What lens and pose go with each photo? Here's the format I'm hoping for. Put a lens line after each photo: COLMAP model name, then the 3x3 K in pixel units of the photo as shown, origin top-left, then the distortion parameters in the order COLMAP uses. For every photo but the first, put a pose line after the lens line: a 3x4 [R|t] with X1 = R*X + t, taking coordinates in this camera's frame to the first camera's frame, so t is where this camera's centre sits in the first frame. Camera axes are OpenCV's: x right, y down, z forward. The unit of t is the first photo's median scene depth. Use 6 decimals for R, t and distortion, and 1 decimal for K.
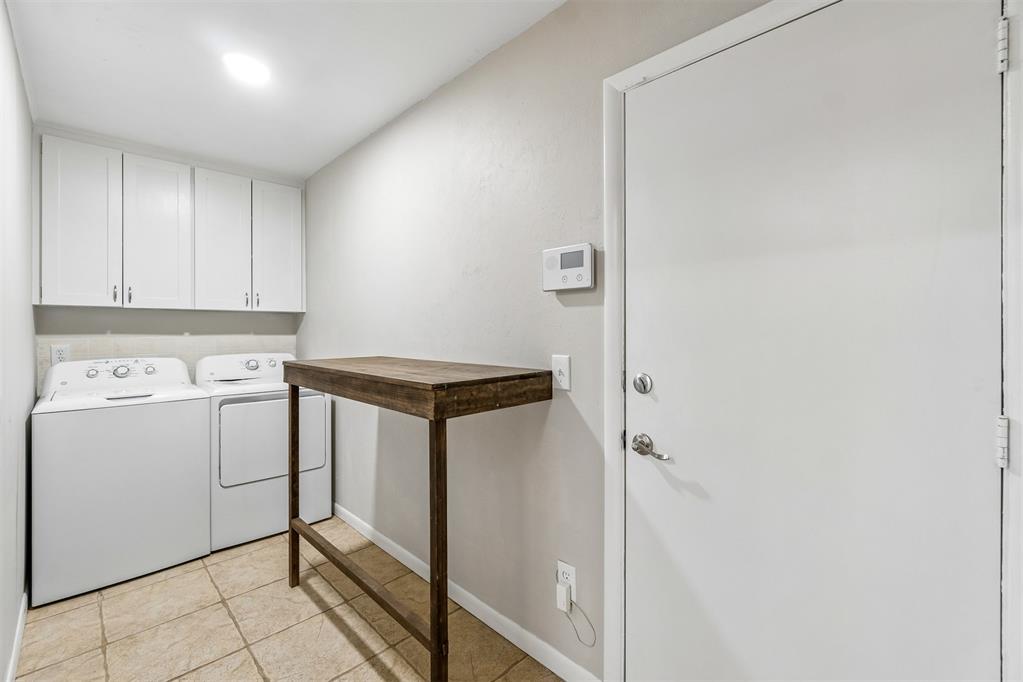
lens RADIAL K [[440.9, 0, 504.9], [0, 440.9, 327.8], [0, 0, 1]] dist [0.001448, 0.000761]
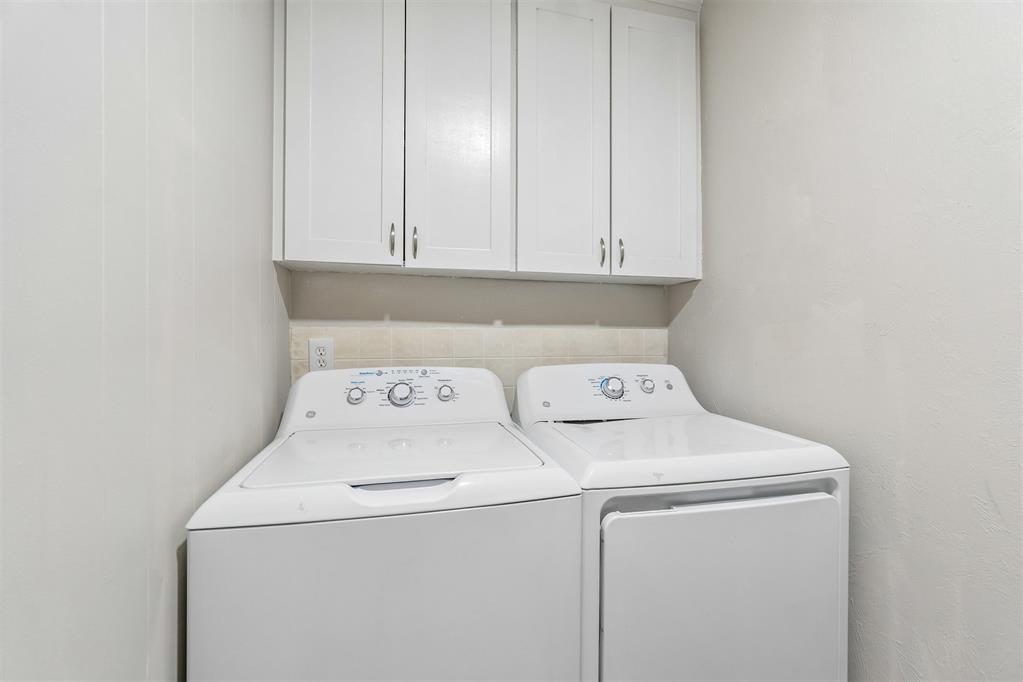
lens RADIAL K [[440.9, 0, 513.2], [0, 440.9, 335.4], [0, 0, 1]] dist [0.001448, 0.000761]
pose [[0.875386, 0.009773, -0.483326, -0.502808], [-0.006048, 0.999939, 0.009266, 0.027365], [0.483387, -0.005188, 0.875392, 0.608272]]
